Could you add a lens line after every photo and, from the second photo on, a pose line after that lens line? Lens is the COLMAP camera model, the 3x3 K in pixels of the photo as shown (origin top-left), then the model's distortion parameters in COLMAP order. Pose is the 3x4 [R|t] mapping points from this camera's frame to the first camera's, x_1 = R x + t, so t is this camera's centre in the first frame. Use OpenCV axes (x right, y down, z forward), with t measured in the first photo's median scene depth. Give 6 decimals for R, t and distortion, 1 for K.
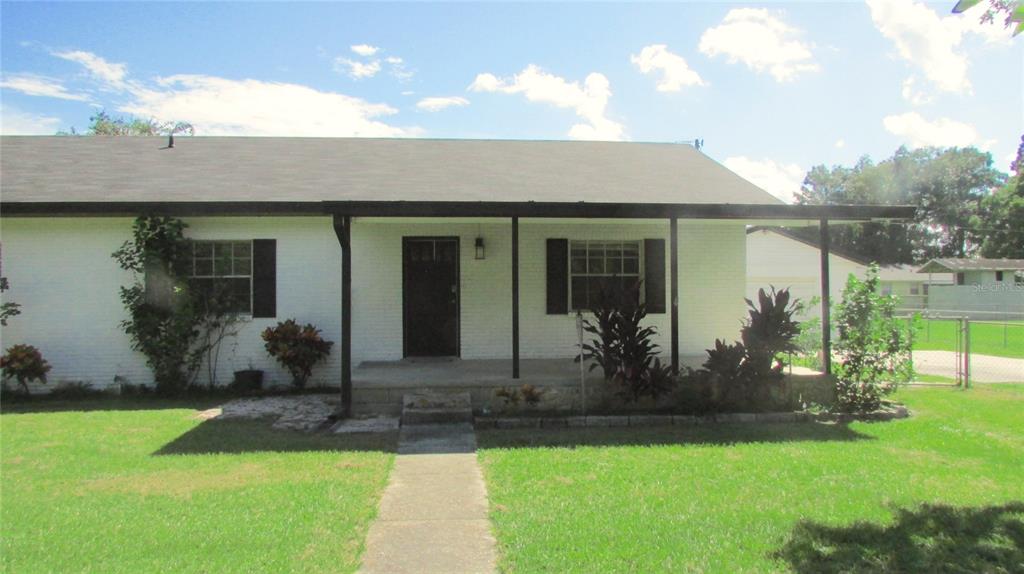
lens RADIAL K [[729.6, 0, 512.0], [0, 729.6, 287.0], [0, 0, 1]] dist [-0.020291, -0.001422]
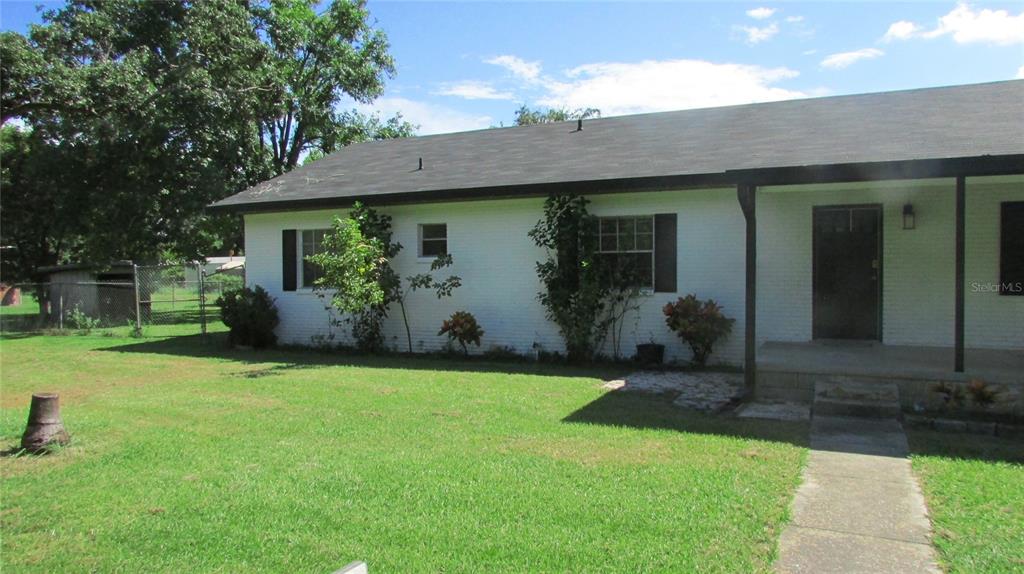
lens RADIAL K [[729.6, 0, 512.0], [0, 729.6, 287.0], [0, 0, 1]] dist [-0.020291, -0.001422]
pose [[0.861495, 0.016017, -0.507514, -0.016995], [0.002058, 0.999384, 0.035034, -0.001113], [0.507762, -0.031226, 0.860931, 0.037768]]
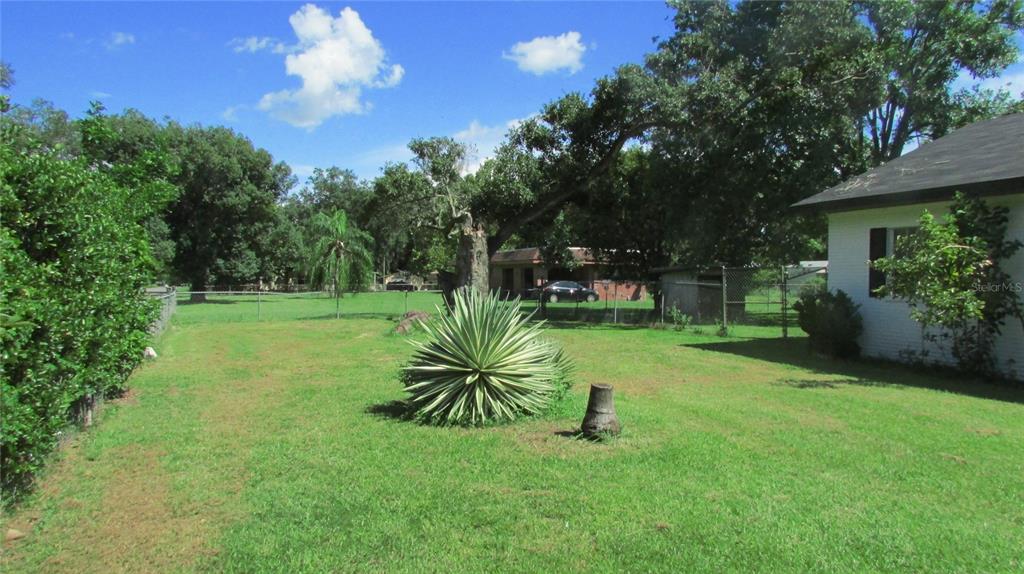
lens RADIAL K [[729.6, 0, 512.0], [0, 729.6, 287.0], [0, 0, 1]] dist [-0.020291, -0.001422]
pose [[0.248489, 0.031858, -0.968111, -0.043024], [-0.005474, 0.999489, 0.031485, 0.000869], [0.968619, -0.002525, 0.248536, 0.099691]]
